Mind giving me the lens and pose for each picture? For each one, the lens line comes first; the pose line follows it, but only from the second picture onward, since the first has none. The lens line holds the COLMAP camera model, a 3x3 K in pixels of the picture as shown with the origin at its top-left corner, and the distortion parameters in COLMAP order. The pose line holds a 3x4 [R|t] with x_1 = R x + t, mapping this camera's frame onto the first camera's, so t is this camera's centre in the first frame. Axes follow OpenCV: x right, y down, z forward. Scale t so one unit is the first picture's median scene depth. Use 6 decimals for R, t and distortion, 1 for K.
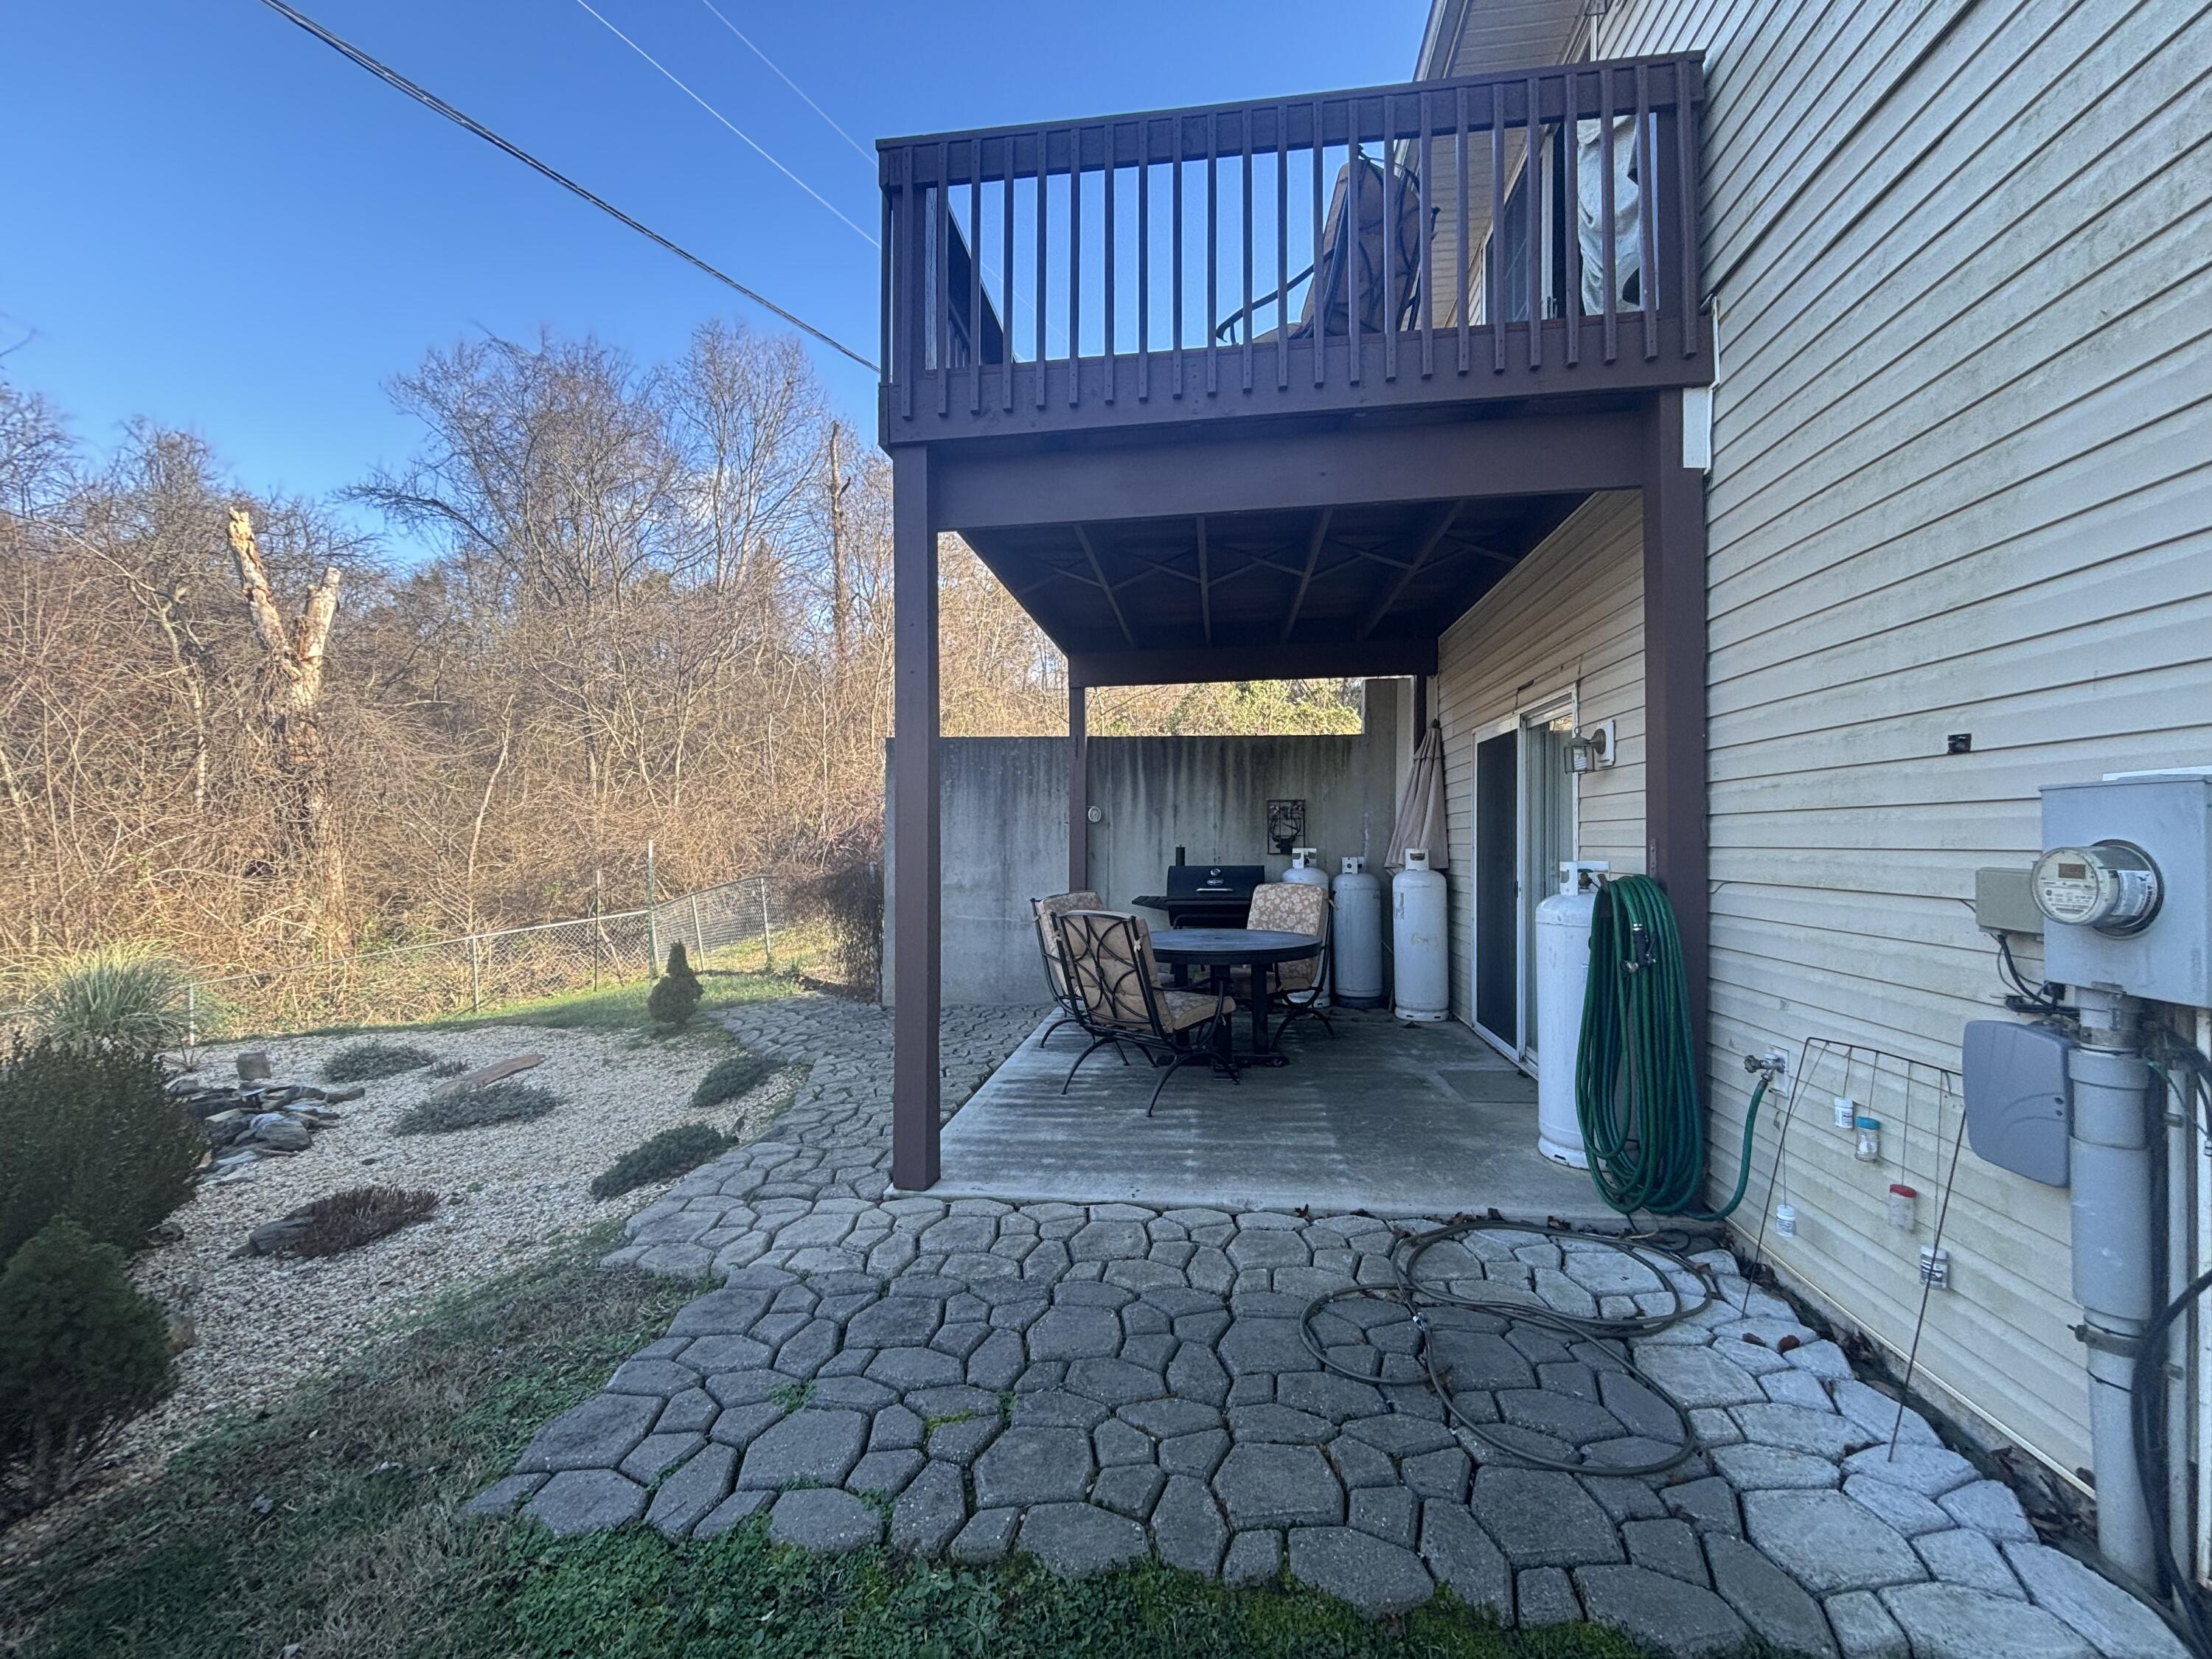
lens RADIAL K [[894.5, 0, 1125.4], [0, 894.5, 831.1], [0, 0, 1]] dist [0.002458, -0.000073]
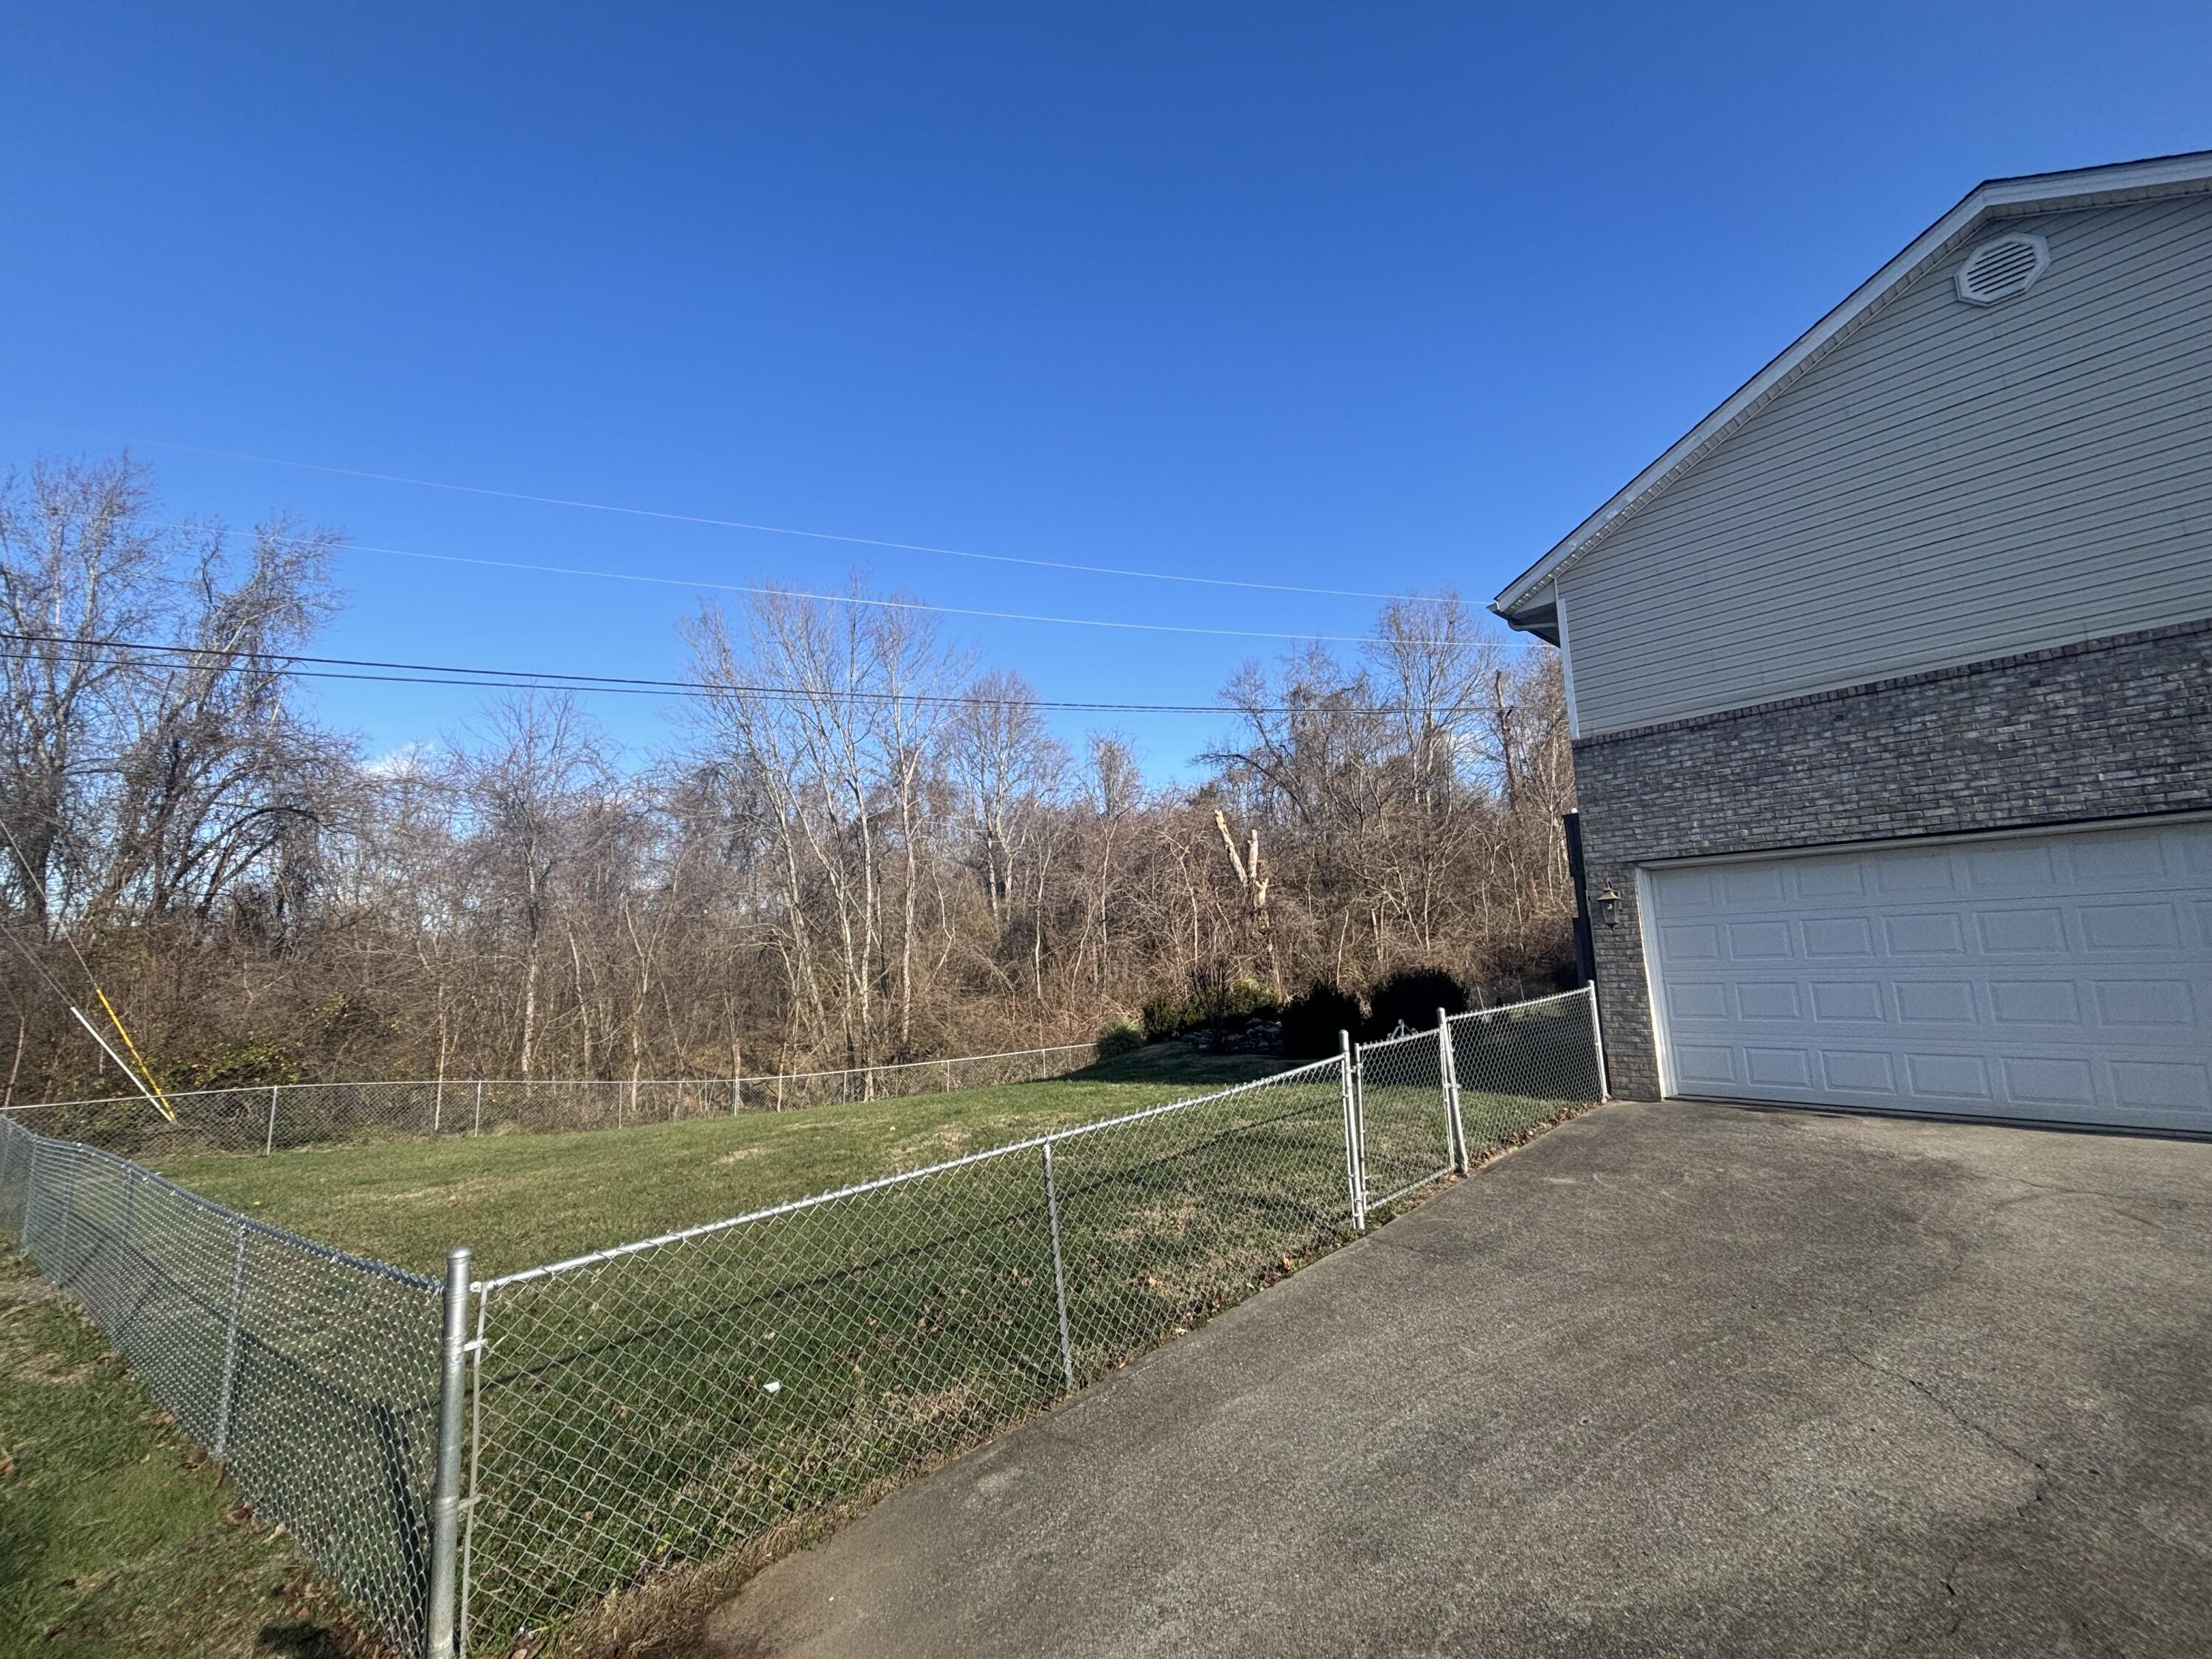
lens RADIAL K [[894.5, 0, 1108.6], [0, 894.5, 829.8], [0, 0, 1]] dist [0.002458, -0.000073]
pose [[0.754338, -0.117237, -0.645934, 0.455905], [0.021365, 0.987788, -0.154334, 0.021568], [0.656139, 0.102620, 0.747630, -1.956953]]
